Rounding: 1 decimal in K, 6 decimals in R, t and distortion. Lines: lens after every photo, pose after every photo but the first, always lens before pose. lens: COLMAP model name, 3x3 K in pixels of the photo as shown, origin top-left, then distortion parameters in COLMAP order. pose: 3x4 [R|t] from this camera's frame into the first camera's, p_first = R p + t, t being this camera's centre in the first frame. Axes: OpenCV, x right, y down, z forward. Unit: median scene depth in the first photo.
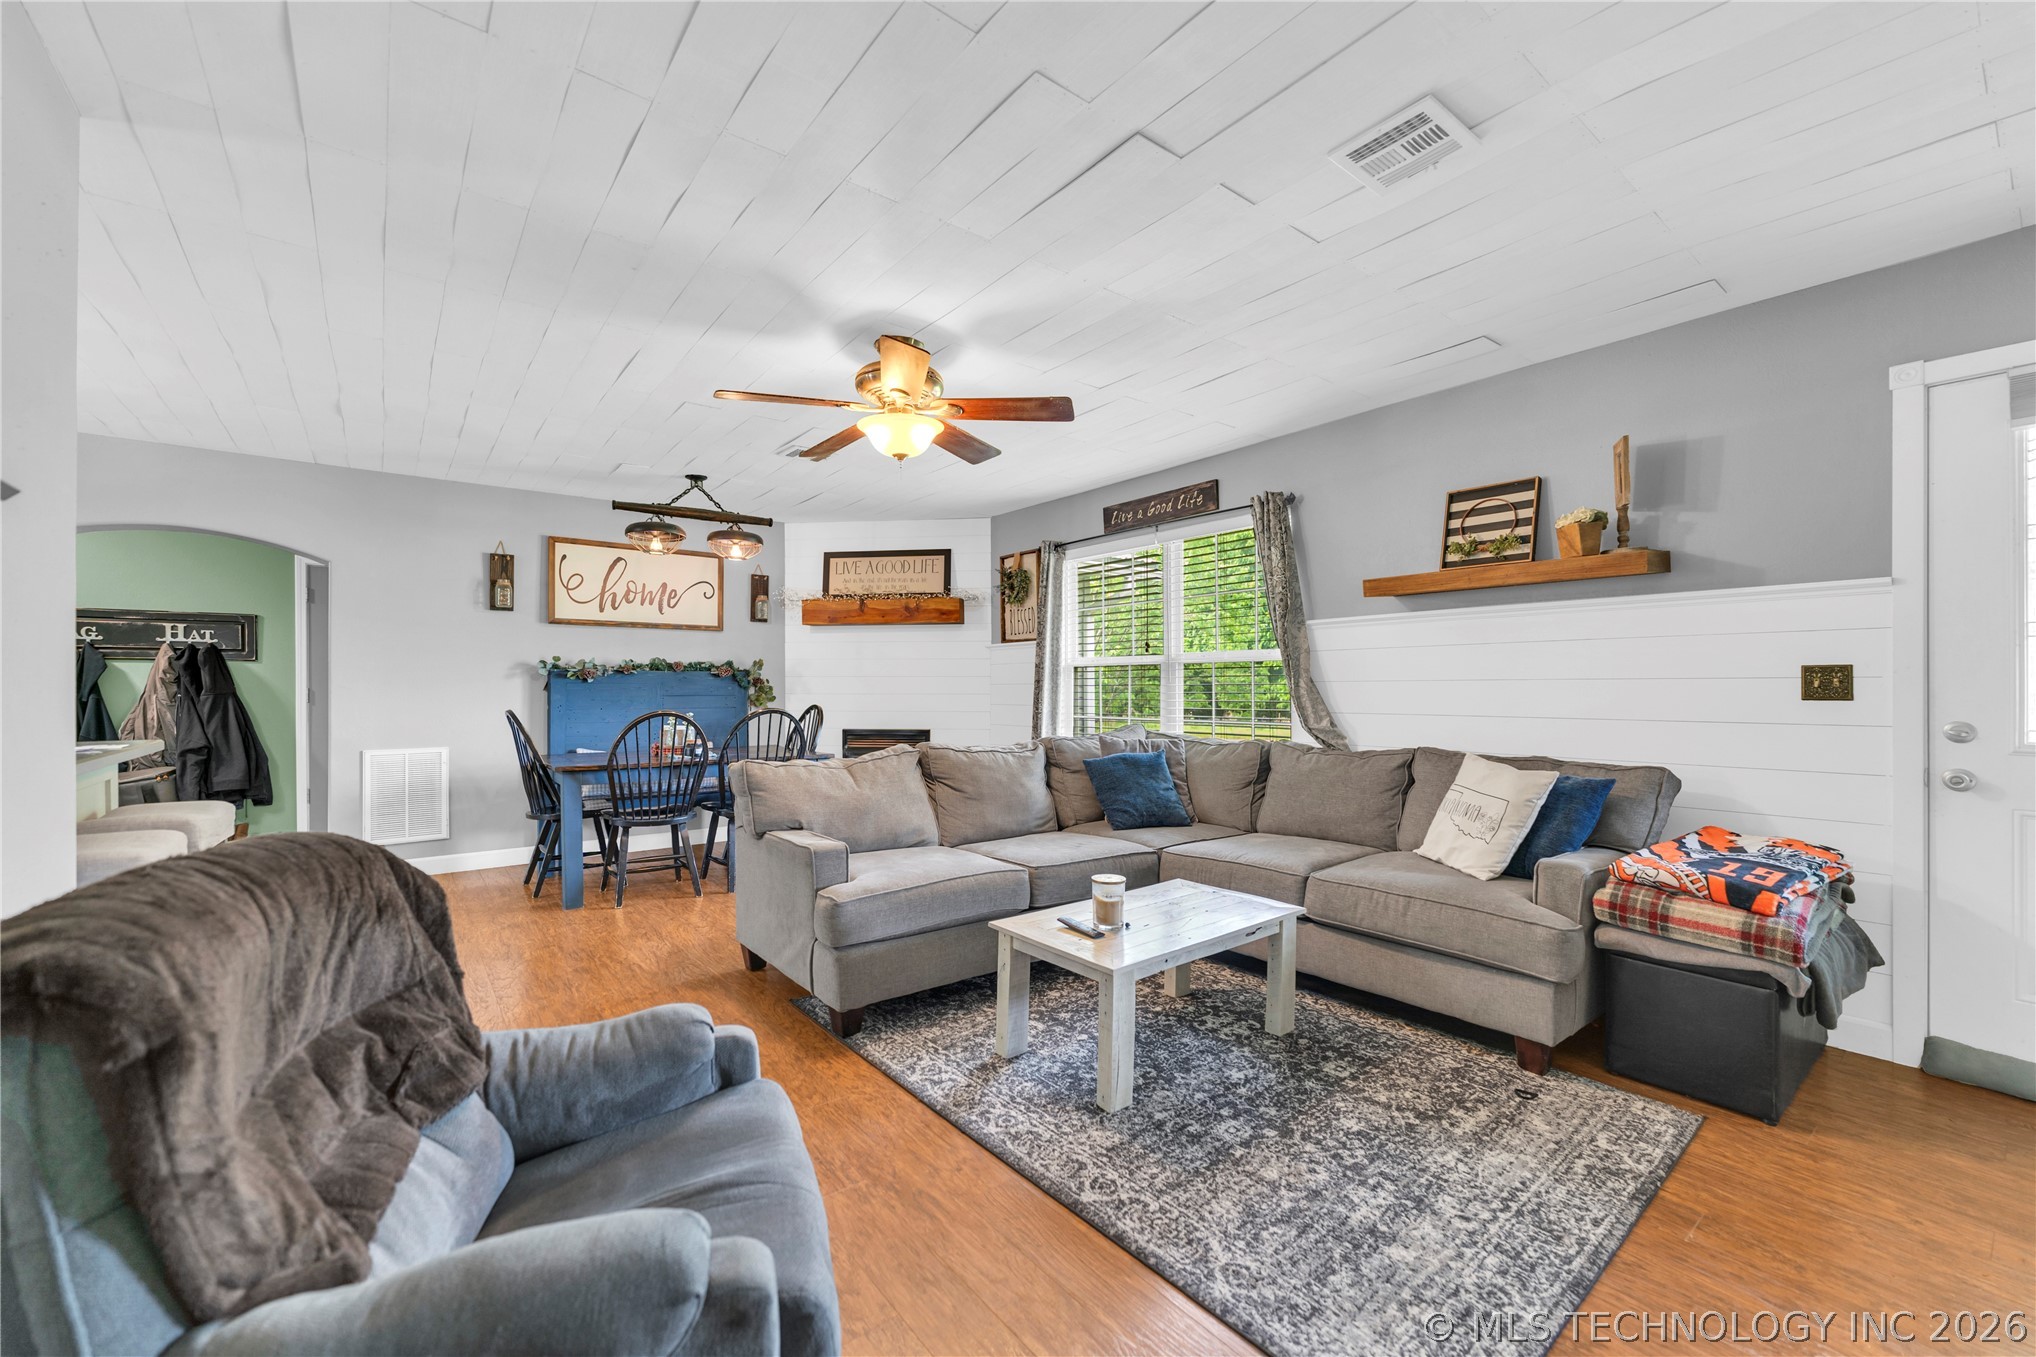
lens RADIAL K [[823.8, 0, 1012.3], [0, 823.8, 681.6], [0, 0, 1]] dist [0.006163, -0.000519]
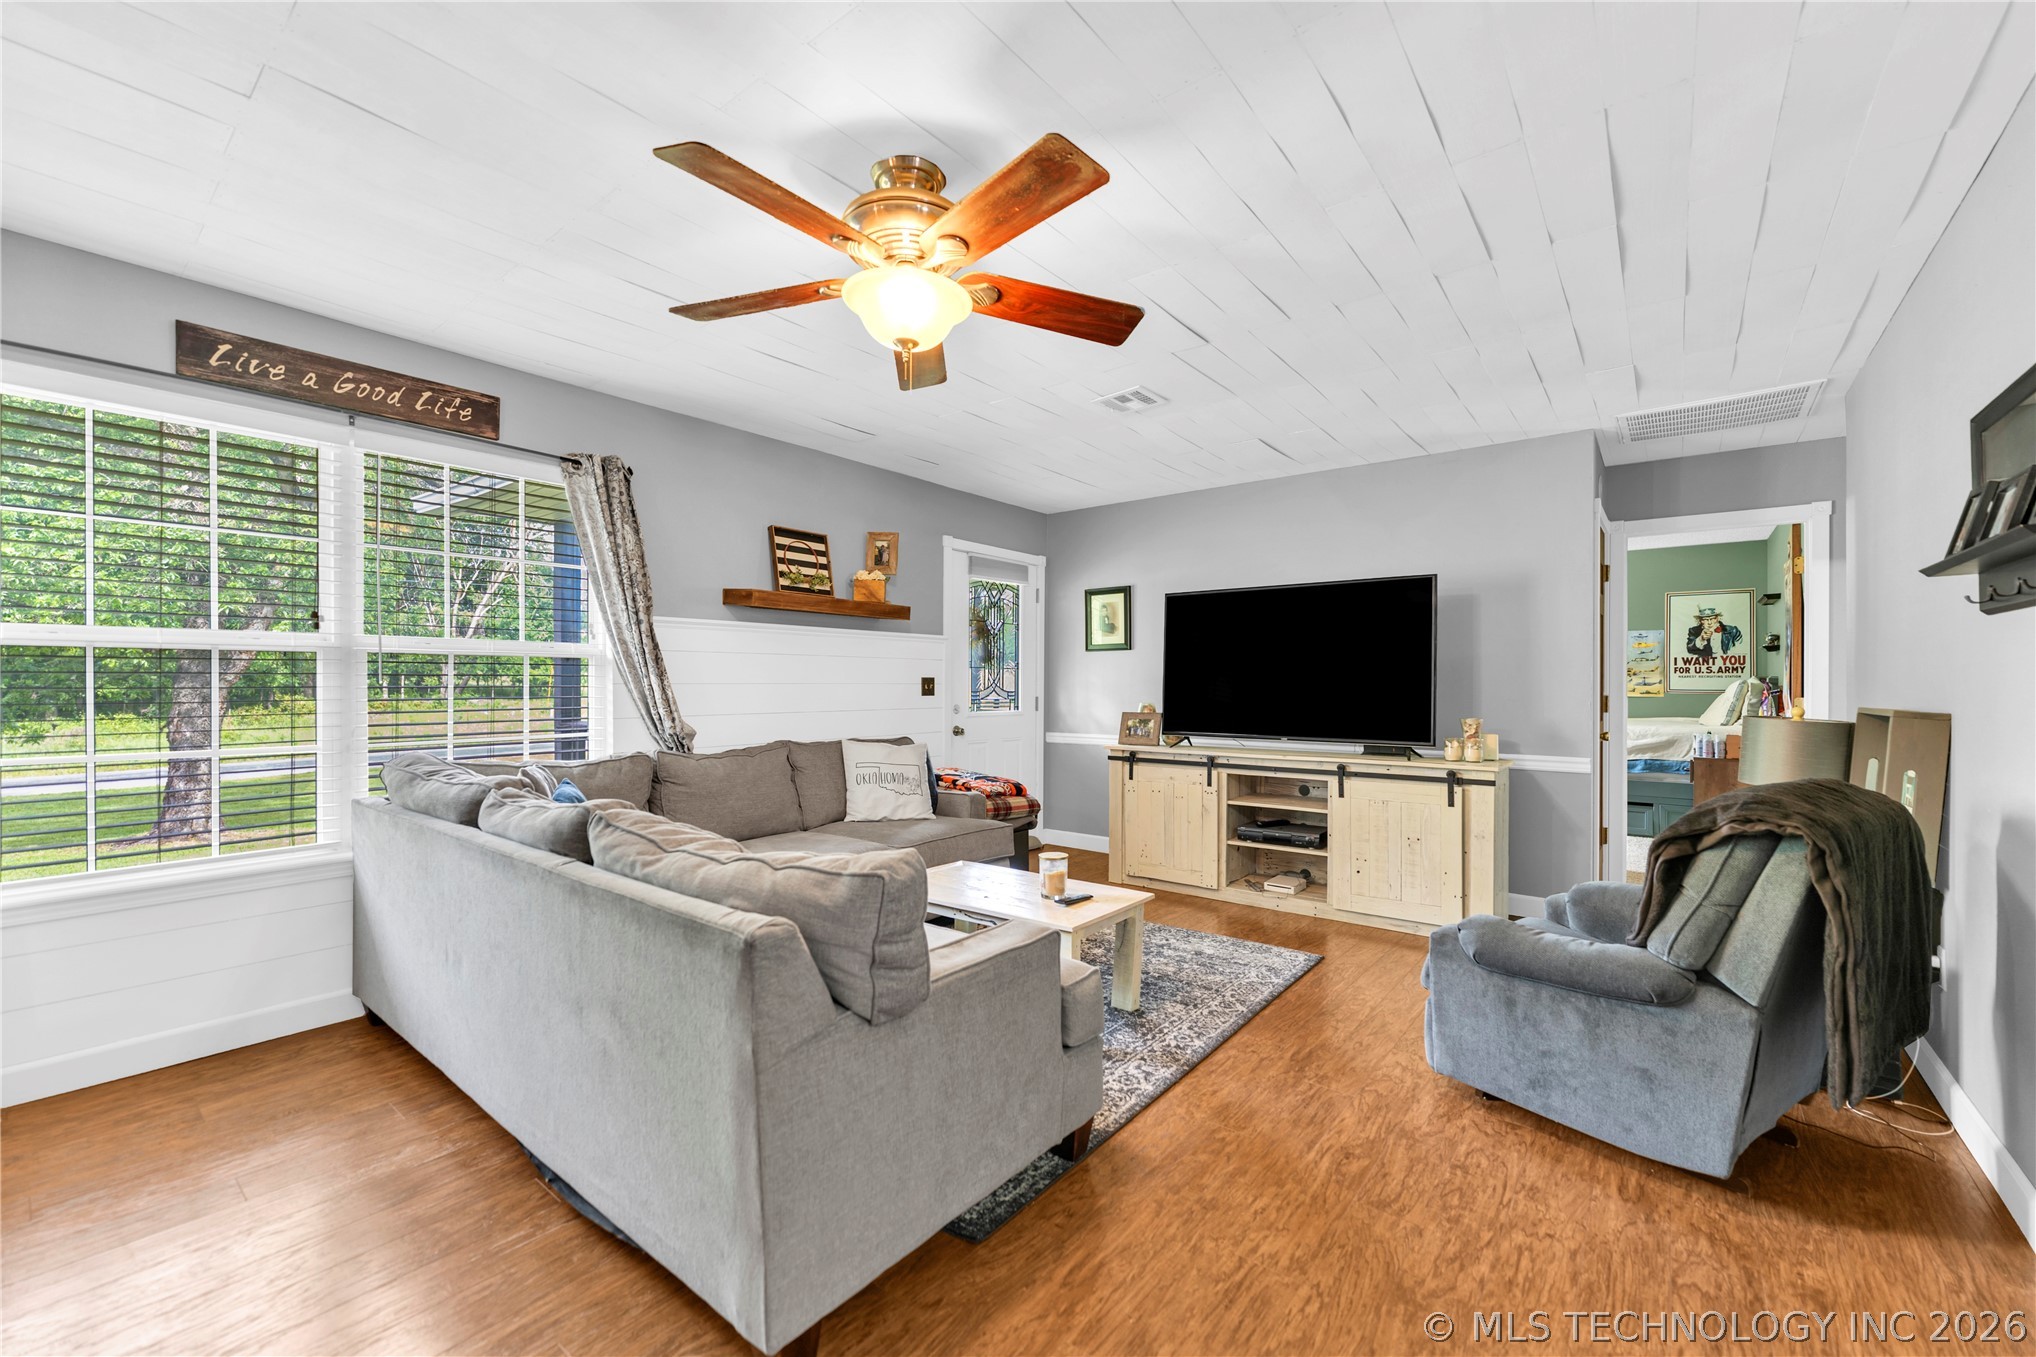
lens RADIAL K [[823.8, 0, 1012.5], [0, 823.8, 685.7], [0, 0, 1]] dist [0.006163, -0.000519]
pose [[-0.236893, 0.001497, 0.971534, -0.456598], [-0.006113, 0.999977, -0.003032, 0.001961], [-0.971516, -0.006657, -0.236879, 0.611221]]
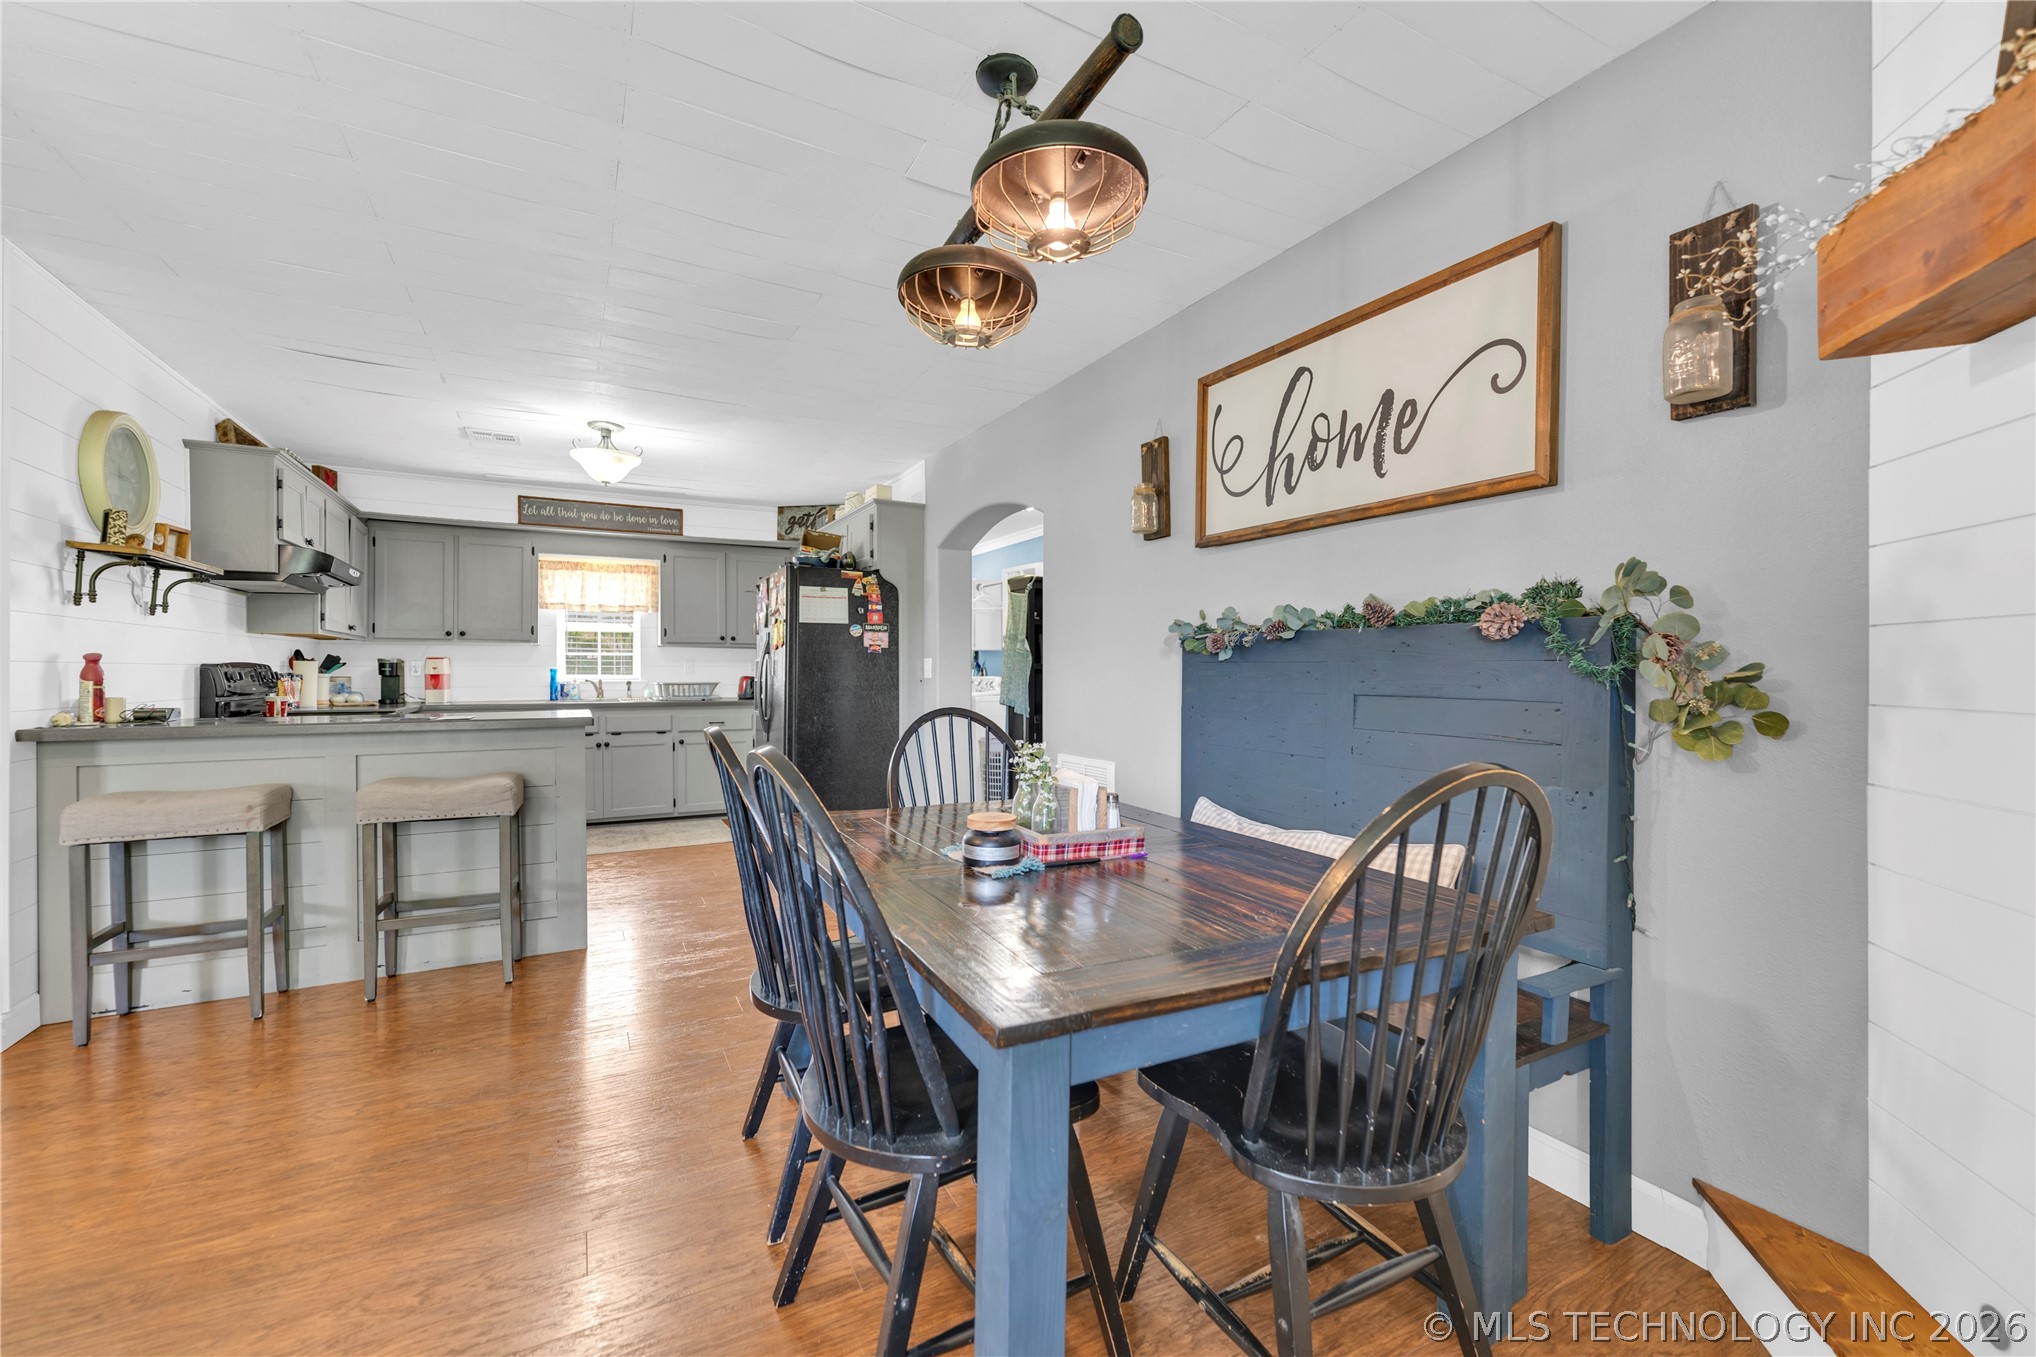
lens RADIAL K [[823.8, 0, 1007.7], [0, 823.8, 674.1], [0, 0, 1]] dist [0.006163, -0.000519]
pose [[-0.165623, 0.005684, -0.986173, -0.028790], [0.004189, 0.999978, 0.005060, 0.005576], [0.986180, -0.003293, -0.165643, 0.961484]]
